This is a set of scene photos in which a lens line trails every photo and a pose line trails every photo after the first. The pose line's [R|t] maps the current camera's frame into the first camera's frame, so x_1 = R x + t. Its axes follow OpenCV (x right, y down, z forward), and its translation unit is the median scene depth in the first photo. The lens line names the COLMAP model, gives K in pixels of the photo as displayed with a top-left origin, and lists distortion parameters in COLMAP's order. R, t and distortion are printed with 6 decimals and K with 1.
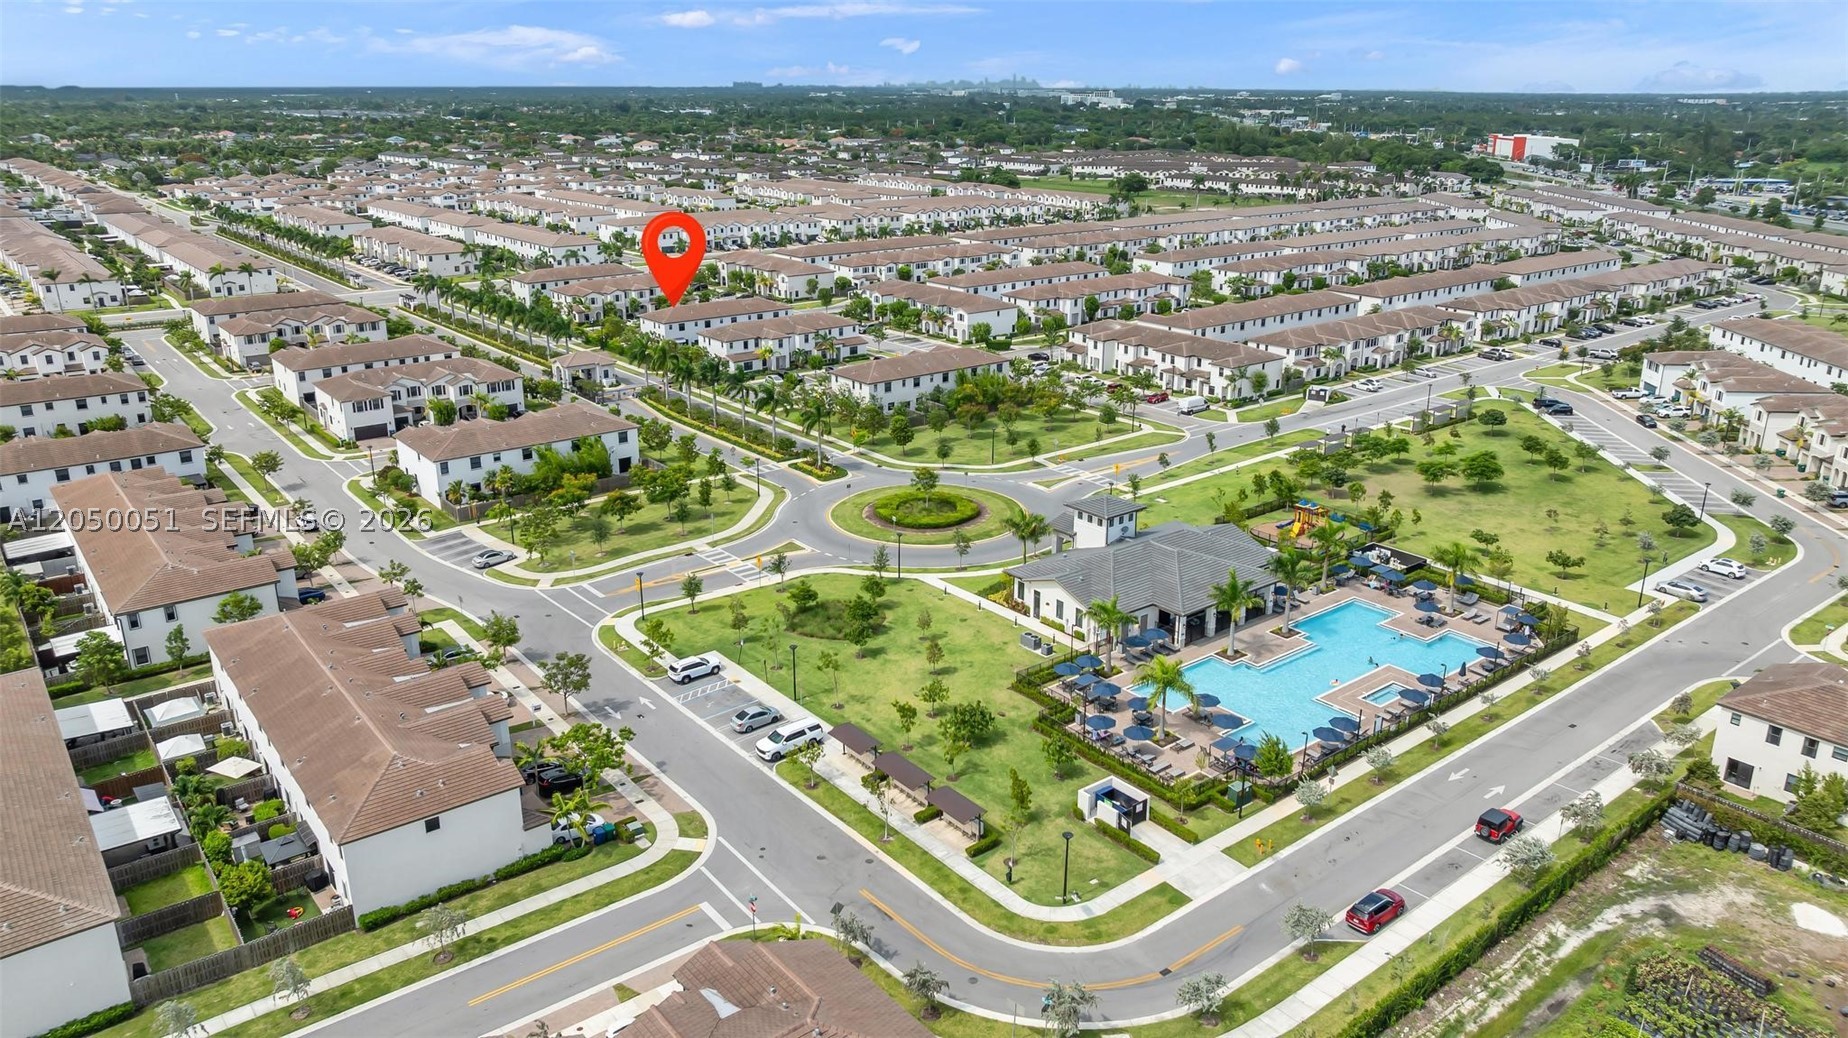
lens RADIAL K [[1295.2, 0, 930.1], [0, 1295.2, 522.4], [0, 0, 1]] dist [-0.017924, 0.002225]
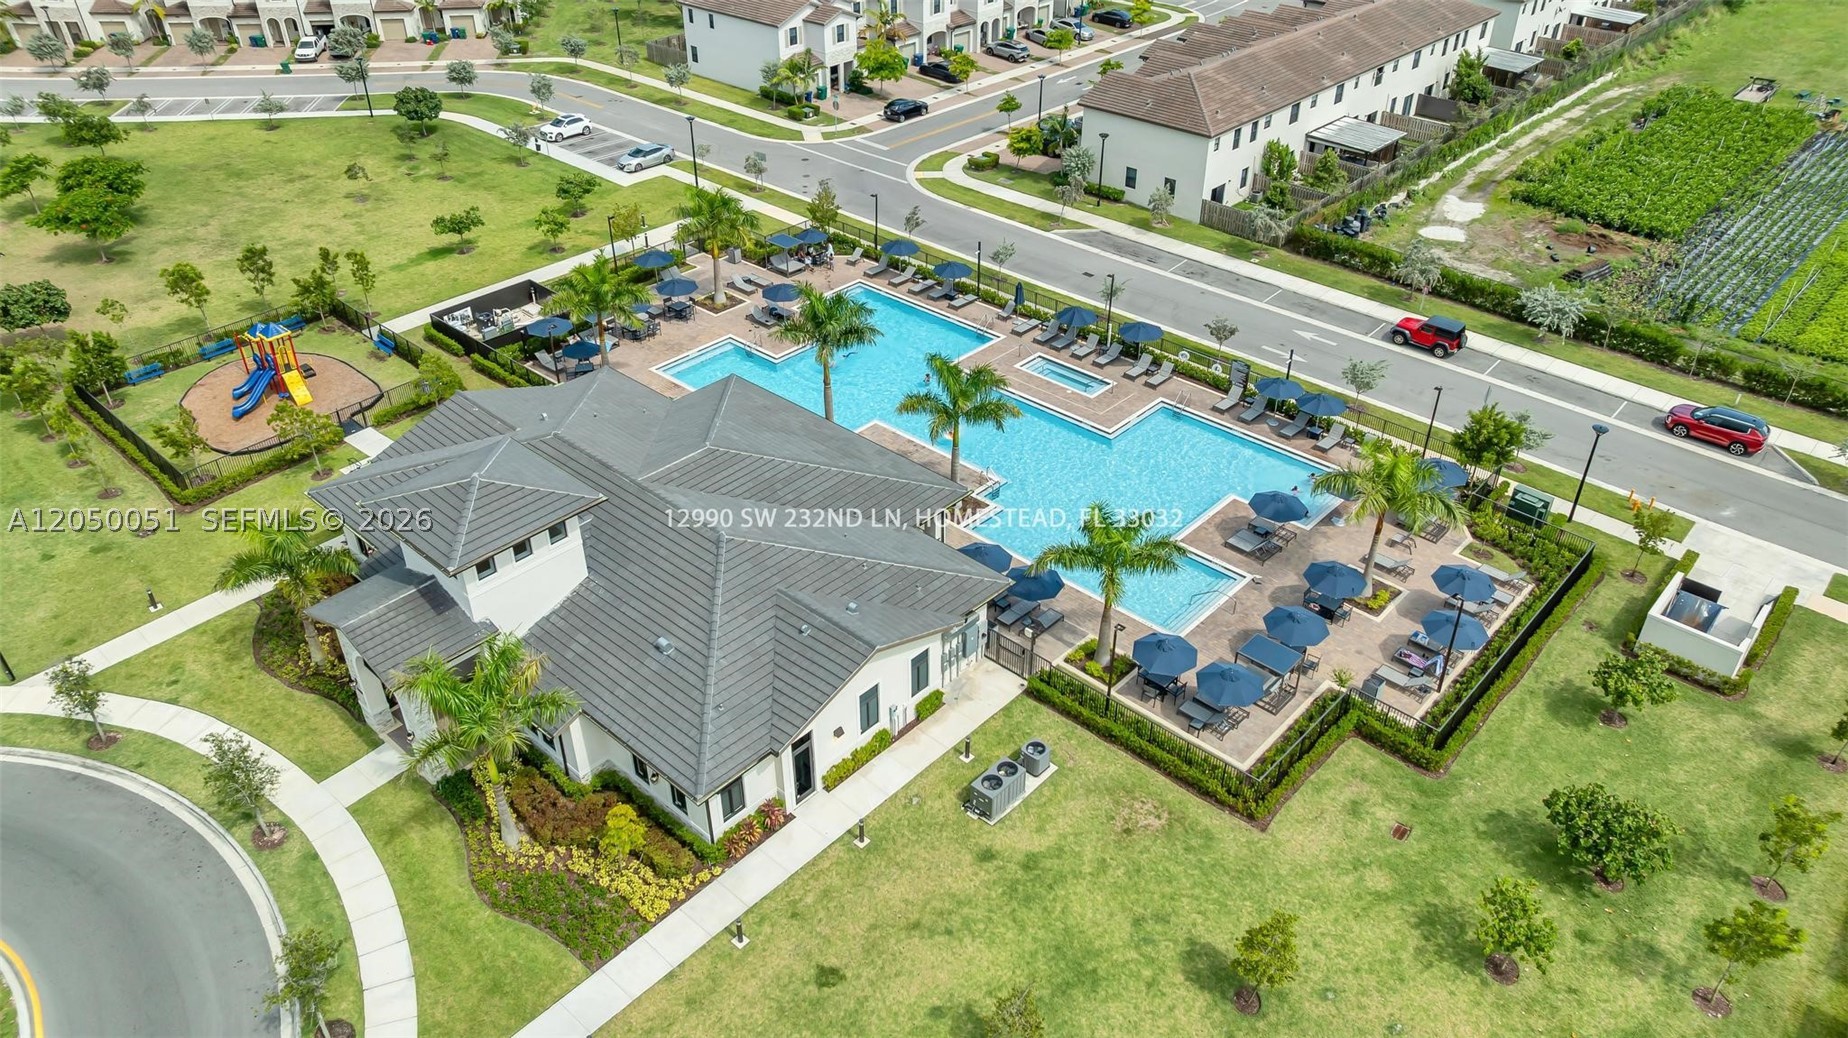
lens RADIAL K [[1295.2, 0, 930.1], [0, 1295.2, 522.4], [0, 0, 1]] dist [-0.017924, 0.002225]
pose [[-0.147294, -0.565160, 0.811725, -0.189458], [0.315404, 0.750995, 0.580110, -0.200492], [-0.937457, 0.341468, 0.067636, 1.035331]]
